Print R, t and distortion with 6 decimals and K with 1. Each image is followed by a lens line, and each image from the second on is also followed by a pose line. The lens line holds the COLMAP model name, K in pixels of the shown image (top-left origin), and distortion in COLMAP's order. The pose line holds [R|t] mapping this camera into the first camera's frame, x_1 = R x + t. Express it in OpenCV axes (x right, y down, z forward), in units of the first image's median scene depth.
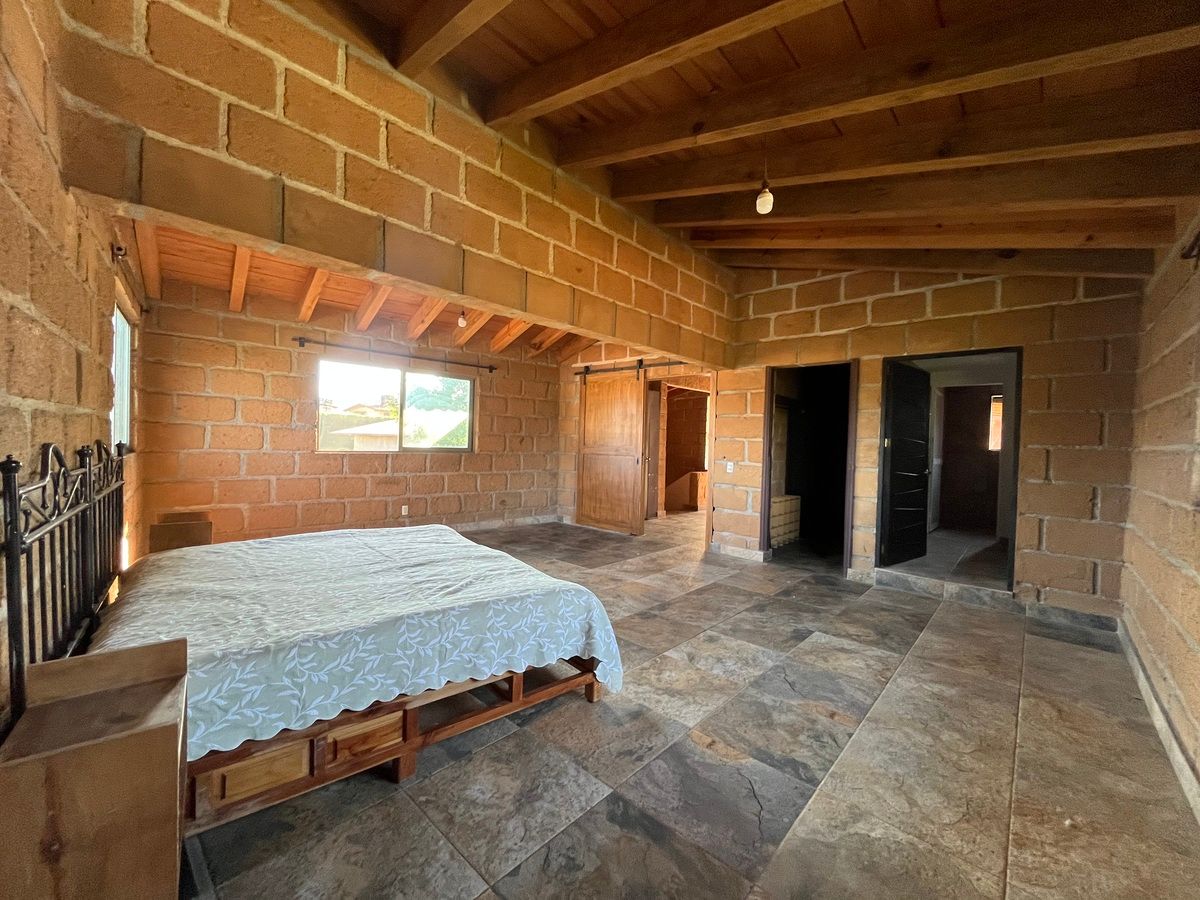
lens RADIAL K [[482.5, 0, 598.9], [0, 482.5, 448.7], [0, 0, 1]] dist [-0.004186, 0.000010]
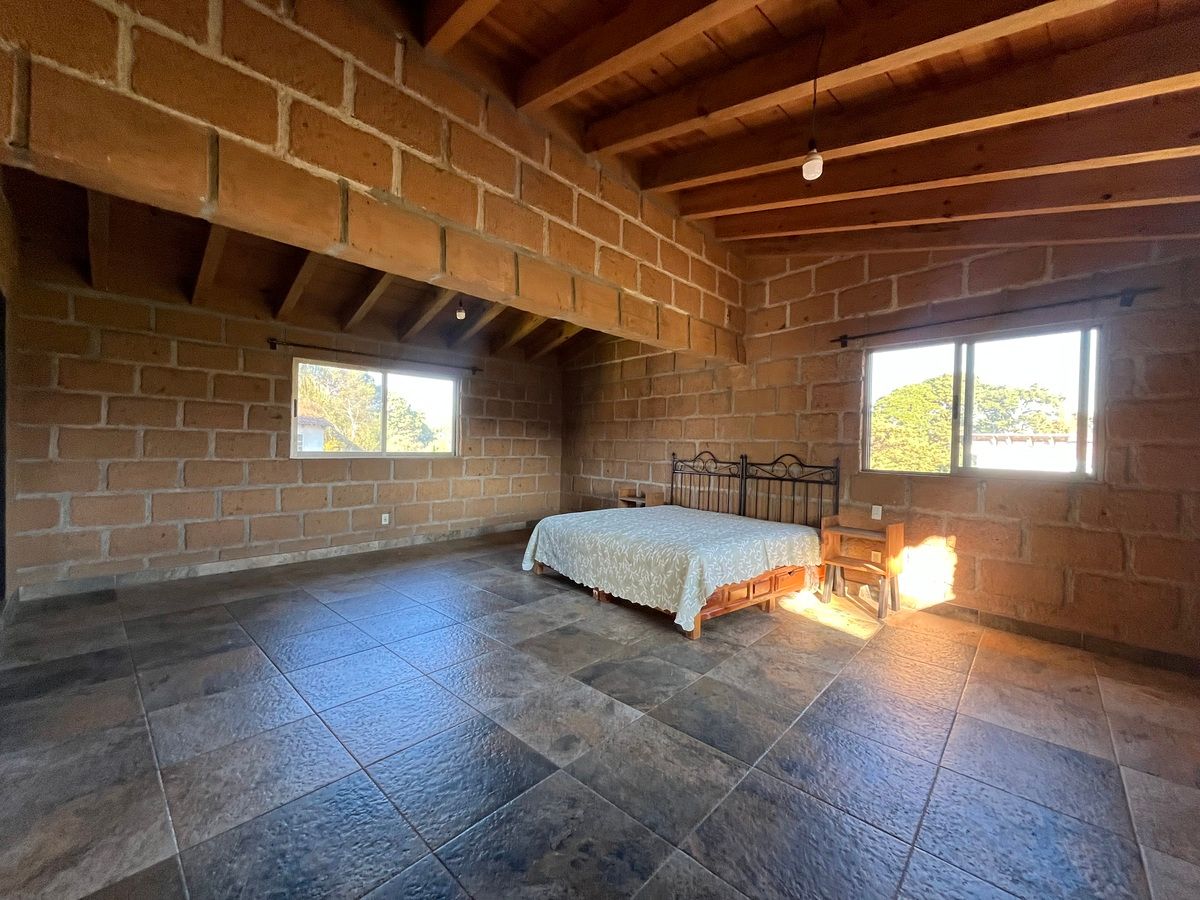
lens RADIAL K [[482.5, 0, 598.9], [0, 482.5, 448.7], [0, 0, 1]] dist [-0.004186, 0.000010]
pose [[-0.998718, -0.050369, 0.005113, -0.132596], [-0.050229, 0.998436, 0.024559, -0.027925], [-0.006342, 0.024271, -0.999685, 1.621799]]
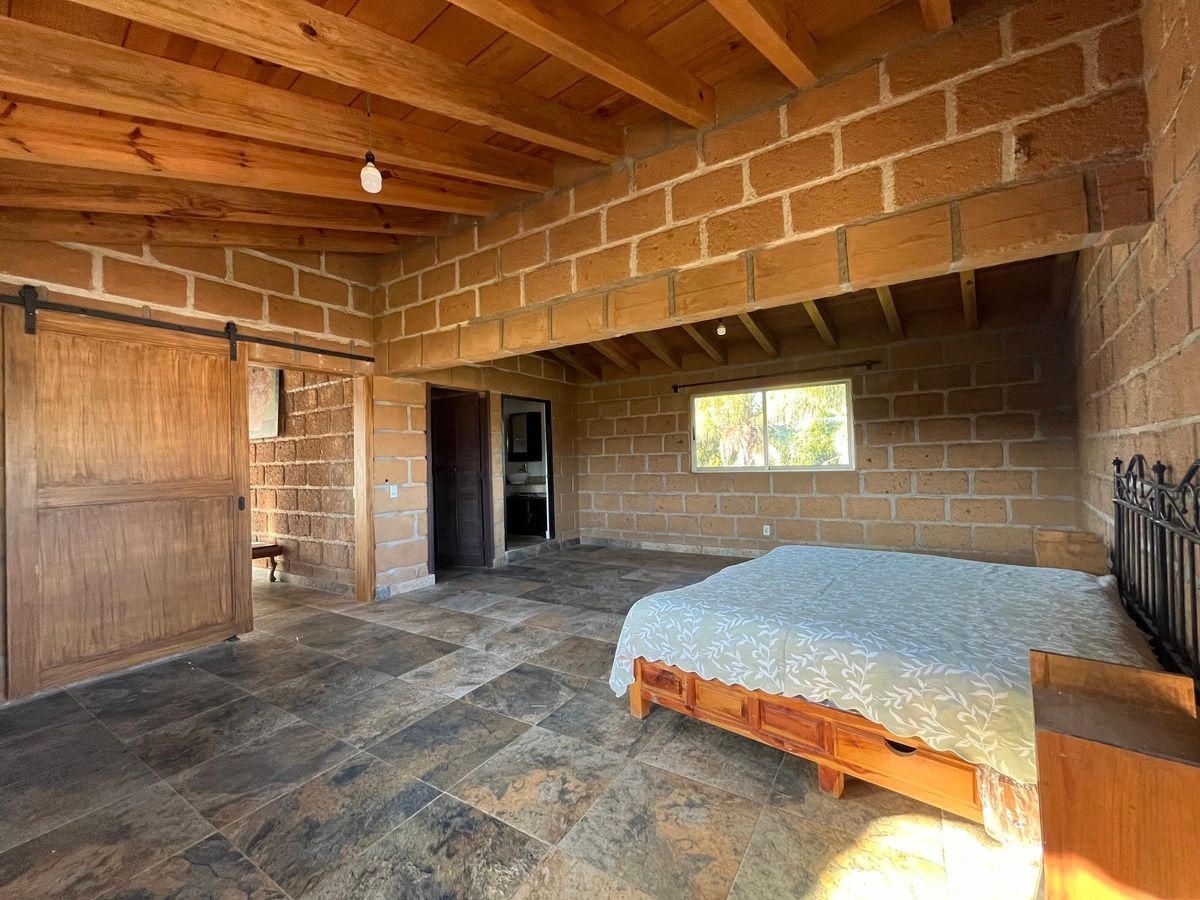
lens RADIAL K [[482.5, 0, 598.9], [0, 482.5, 448.7], [0, 0, 1]] dist [-0.004186, 0.000010]
pose [[-0.175450, -0.001730, 0.984487, -0.817474], [0.040354, 0.999145, 0.008947, -0.038876], [-0.983661, 0.041298, -0.175230, 1.021311]]
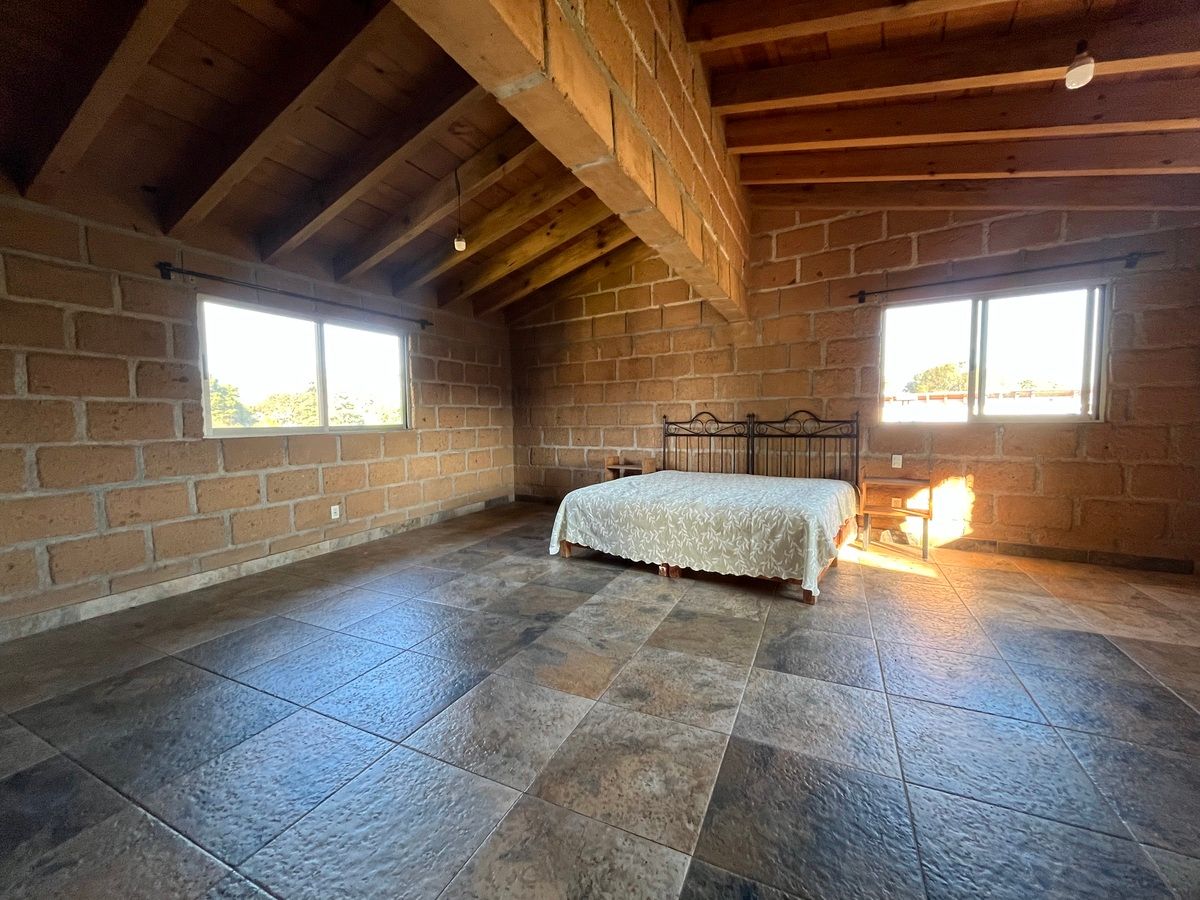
lens RADIAL K [[482.5, 0, 598.9], [0, 482.5, 448.7], [0, 0, 1]] dist [-0.004186, 0.000010]
pose [[-0.956637, 0.002185, -0.291273, 0.205289], [-0.019059, 0.997359, 0.070078, 0.007950], [0.290657, 0.072591, -0.954070, 1.449278]]
